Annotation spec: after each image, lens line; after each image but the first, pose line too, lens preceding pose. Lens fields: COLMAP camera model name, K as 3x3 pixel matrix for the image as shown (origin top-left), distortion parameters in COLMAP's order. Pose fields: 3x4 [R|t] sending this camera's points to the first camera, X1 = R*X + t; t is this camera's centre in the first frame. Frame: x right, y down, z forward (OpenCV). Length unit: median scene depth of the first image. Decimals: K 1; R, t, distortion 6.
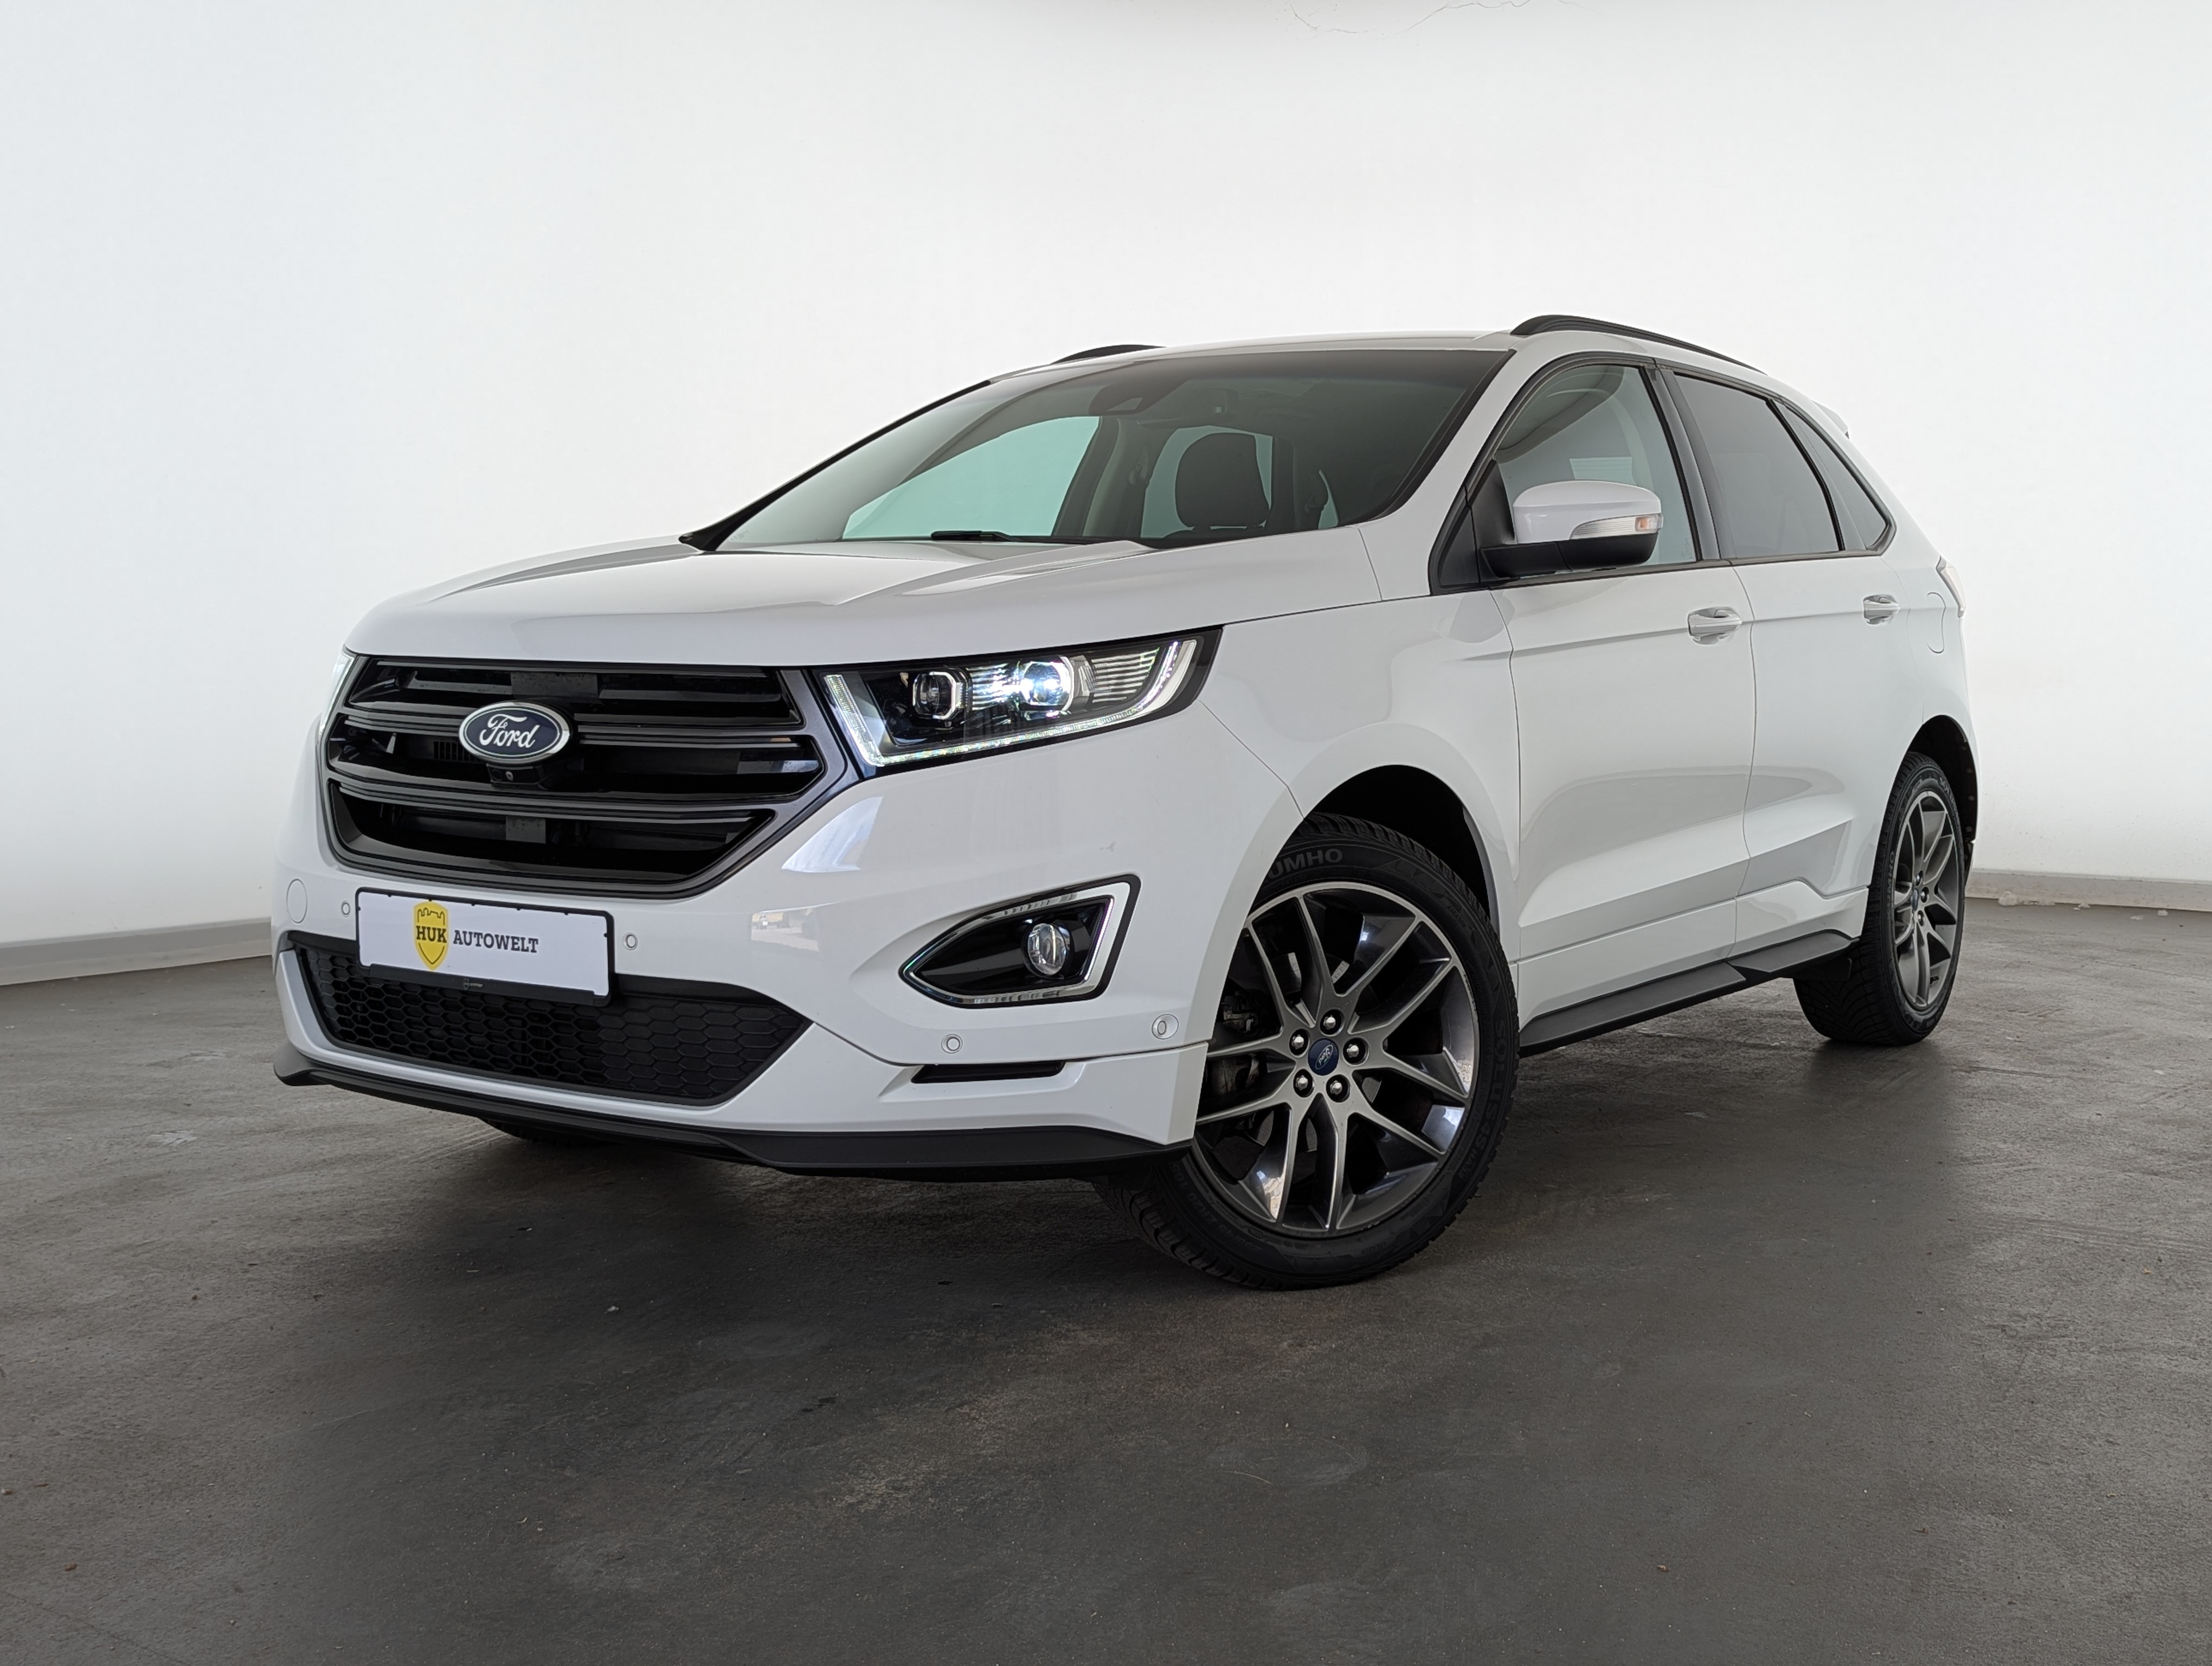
lens RADIAL K [[2358.5, 0, 1110.4], [0, 2358.5, 783.2], [0, 0, 1]] dist [0.049024, -0.043219]
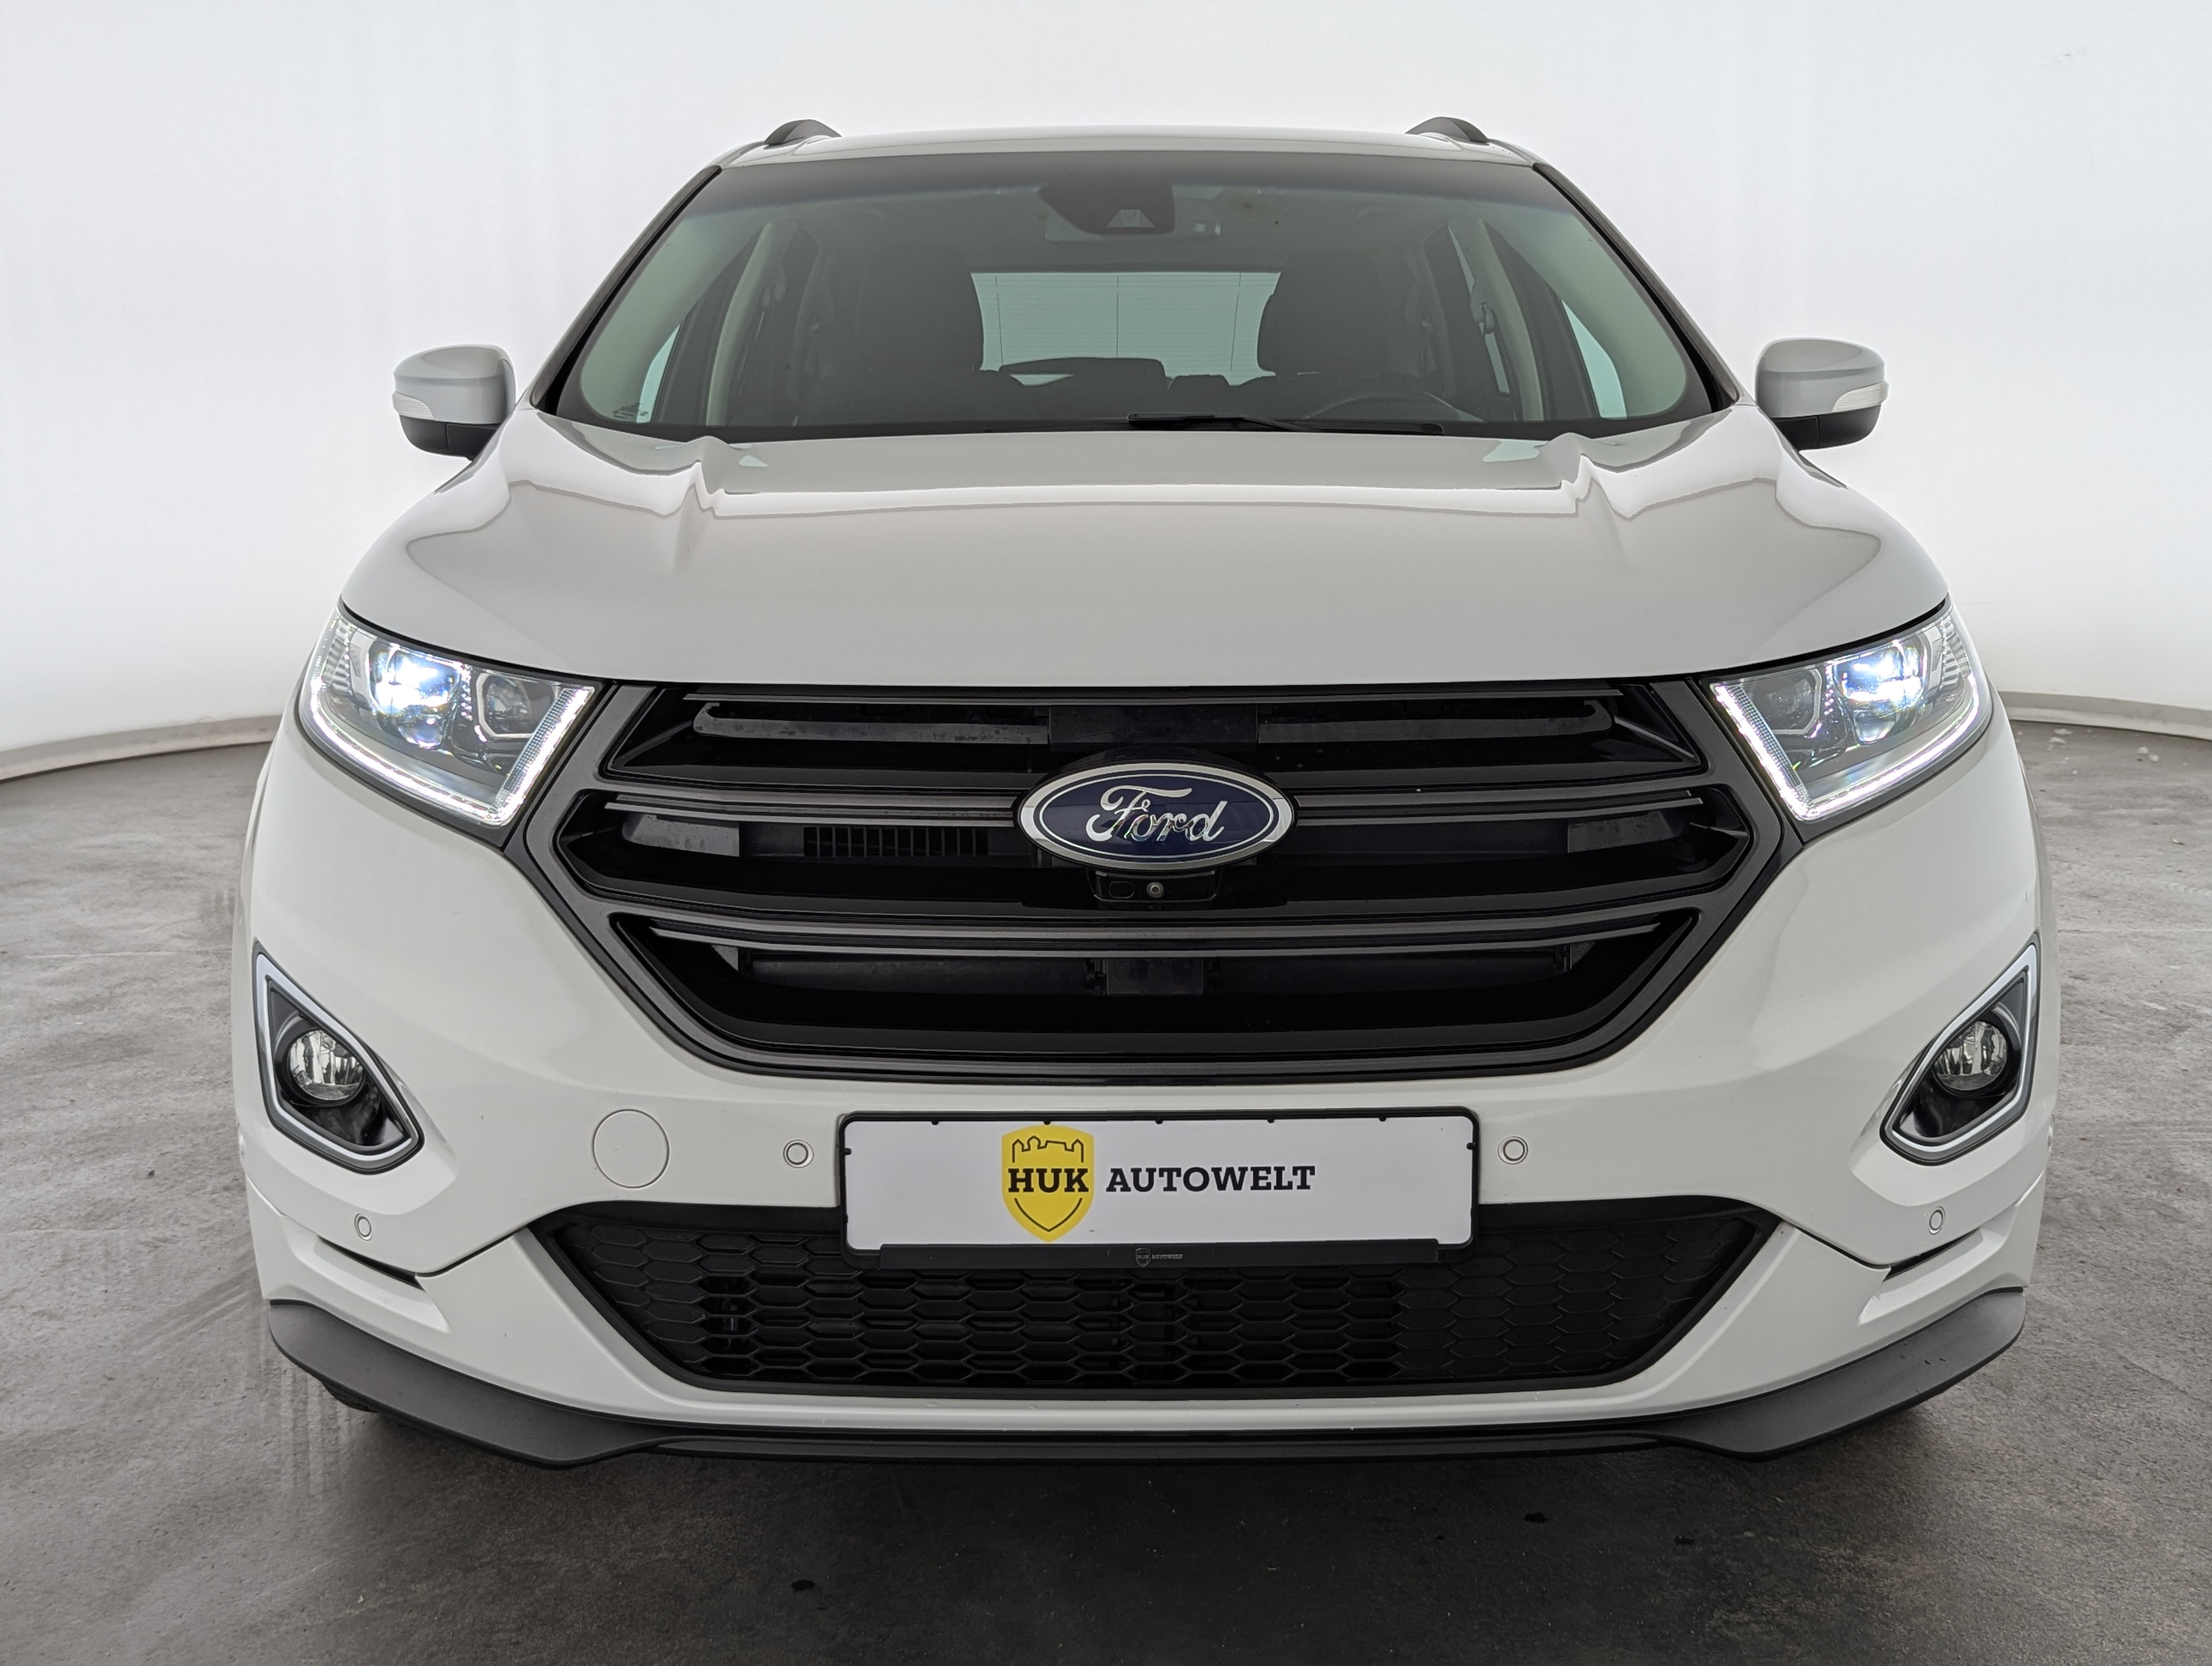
lens RADIAL K [[2358.5, 0, 1110.4], [0, 2358.5, 783.2], [0, 0, 1]] dist [0.049024, -0.043219]
pose [[0.837312, -0.097669, 0.537930, -0.577420], [0.055120, 0.993981, 0.094674, -0.085350], [-0.543939, -0.049620, 0.837656, 0.525625]]
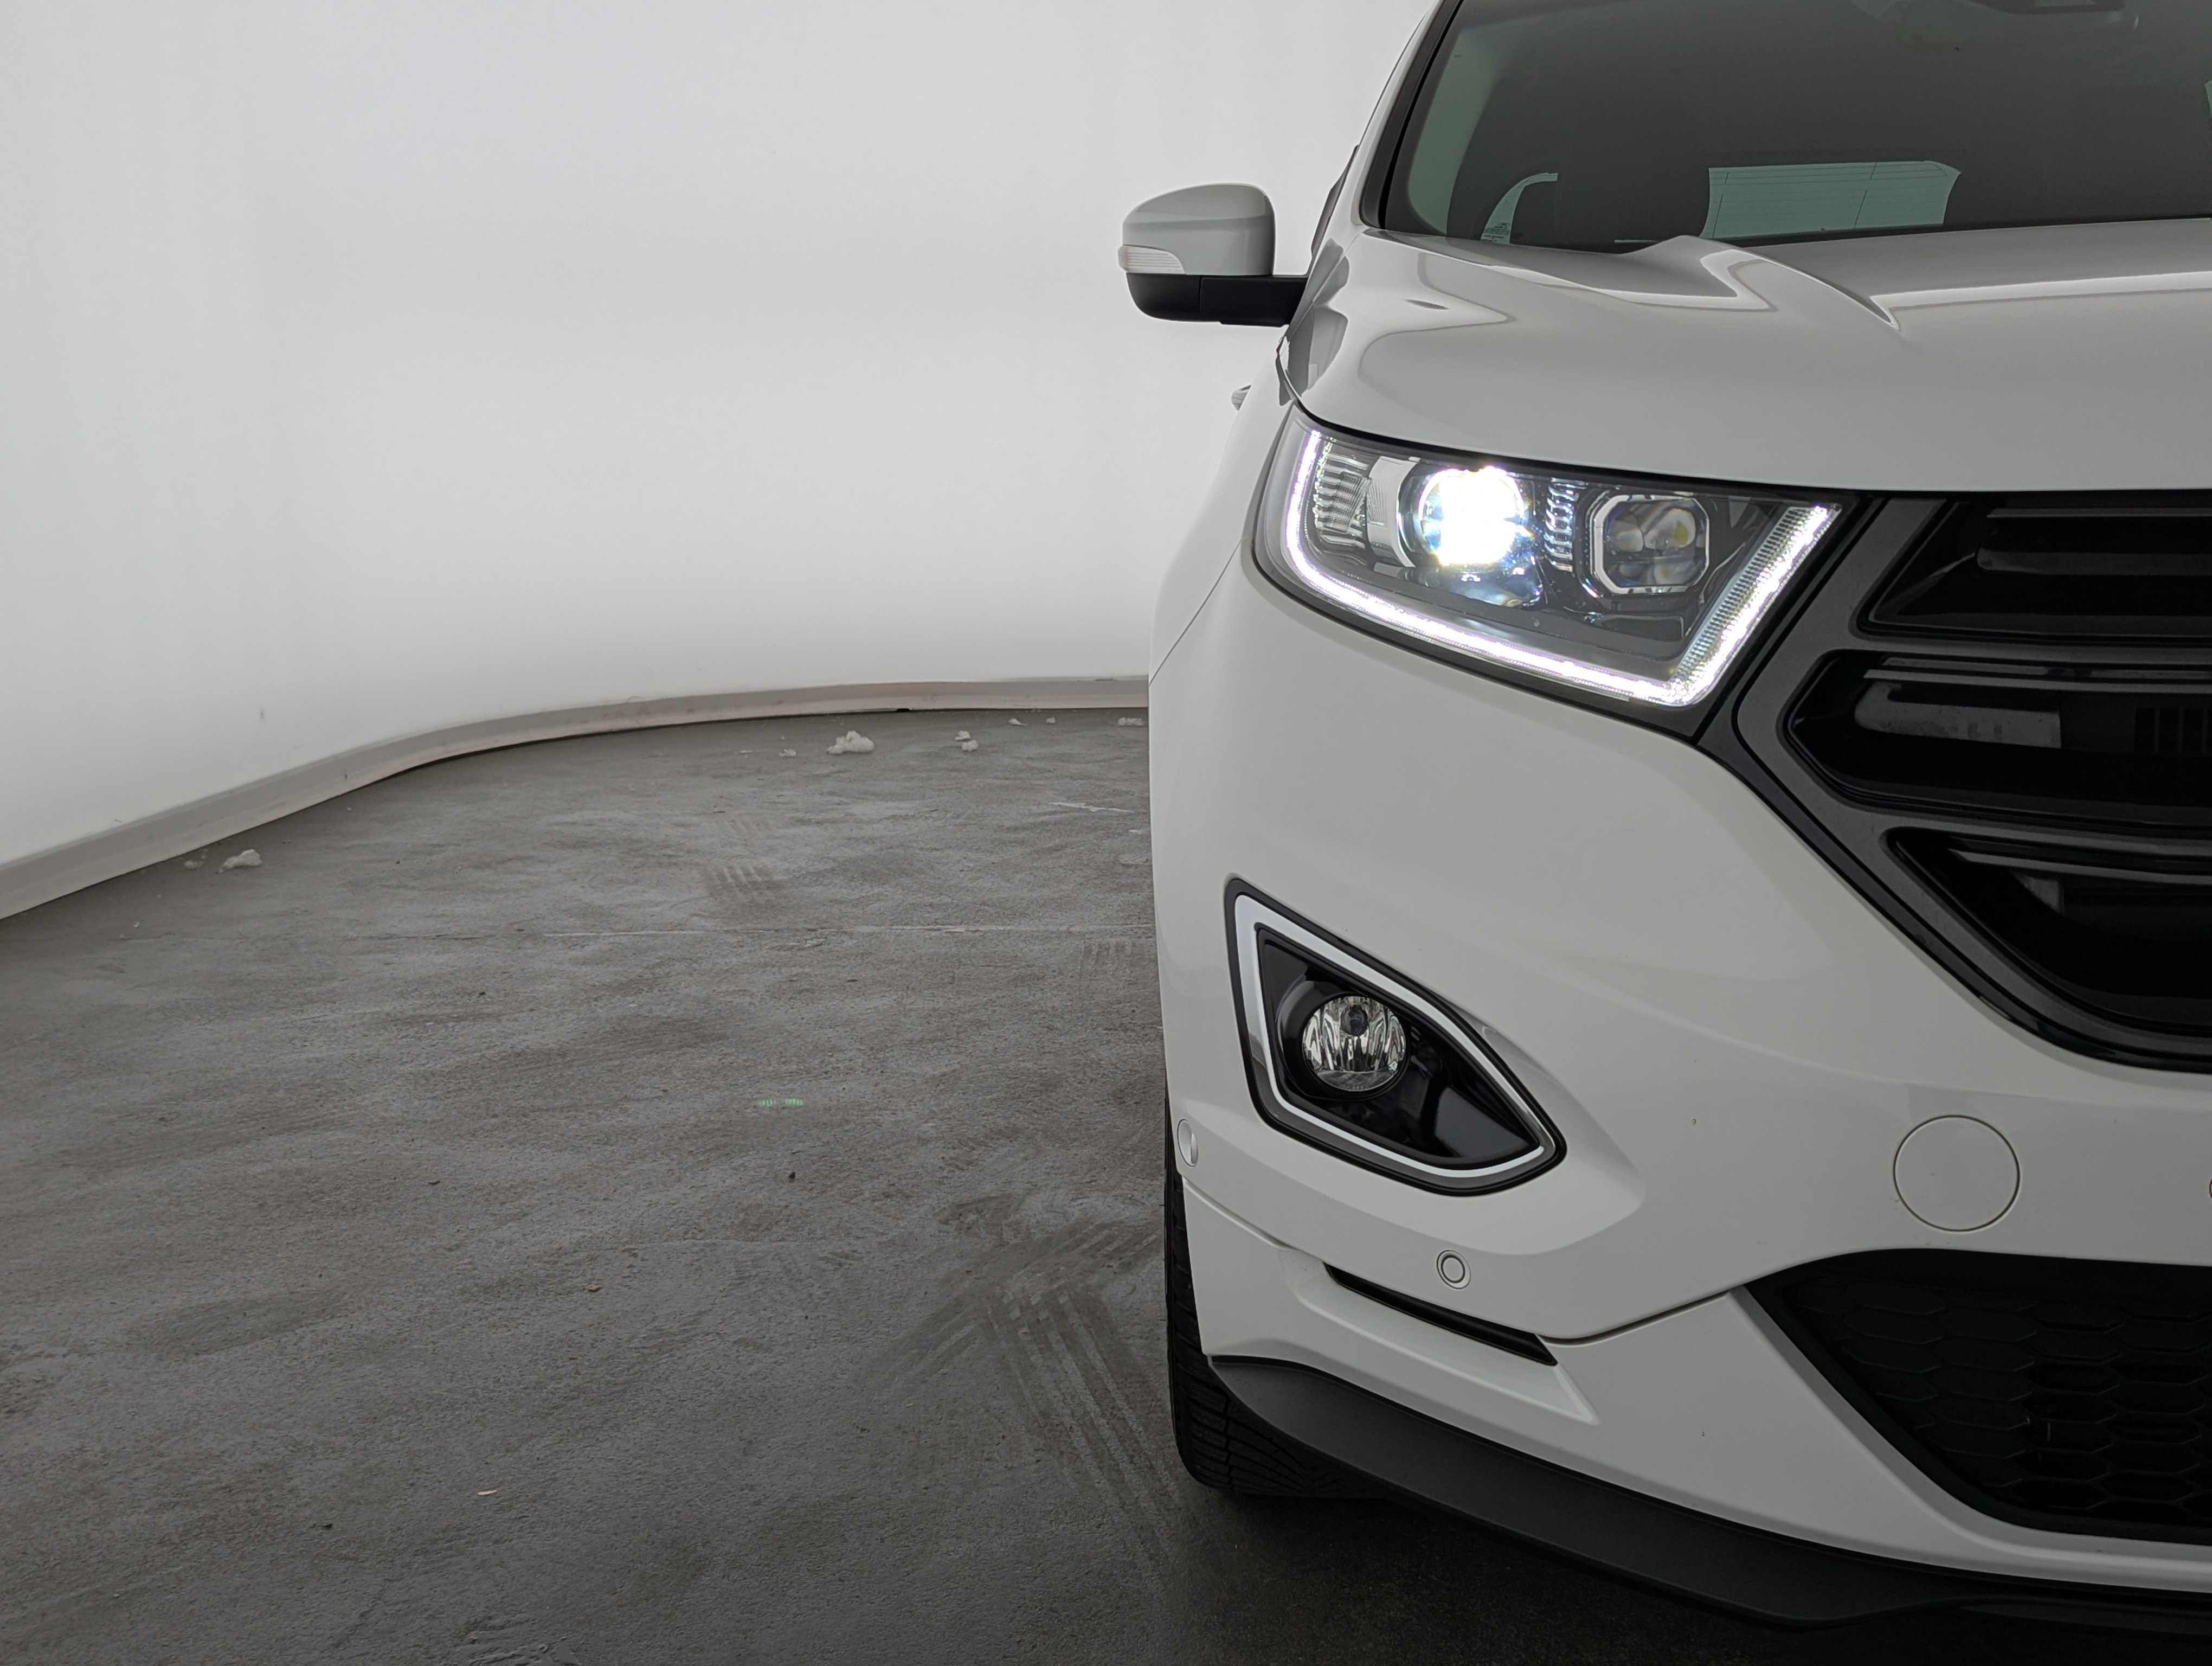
lens RADIAL K [[2358.5, 0, 1110.4], [0, 2358.5, 783.2], [0, 0, 1]] dist [0.049024, -0.043219]
pose [[0.891416, -0.094084, 0.443312, -0.667173], [0.063034, 0.994445, 0.084302, -0.053927], [-0.448781, -0.047204, 0.892394, 0.787808]]
